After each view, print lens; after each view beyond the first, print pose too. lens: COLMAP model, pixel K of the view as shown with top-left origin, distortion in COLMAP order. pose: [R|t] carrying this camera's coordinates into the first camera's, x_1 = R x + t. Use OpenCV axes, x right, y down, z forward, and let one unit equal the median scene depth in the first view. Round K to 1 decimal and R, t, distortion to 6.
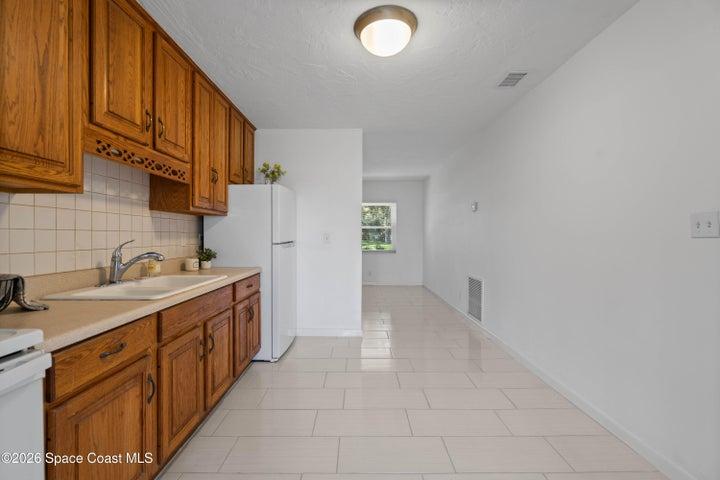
lens RADIAL K [[328.1, 0, 360.6], [0, 328.1, 236.4], [0, 0, 1]] dist [-0.009545, 0.002352]
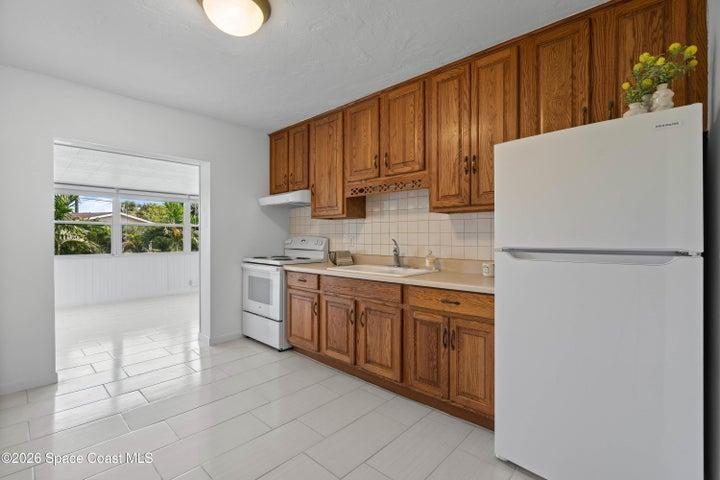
lens RADIAL K [[328.1, 0, 359.8], [0, 328.1, 238.7], [0, 0, 1]] dist [-0.009545, 0.002352]
pose [[-0.695277, 0.004372, -0.718729, 0.566836], [-0.003035, 0.999955, 0.009018, -0.004028], [0.718735, 0.008451, -0.695232, 2.230377]]
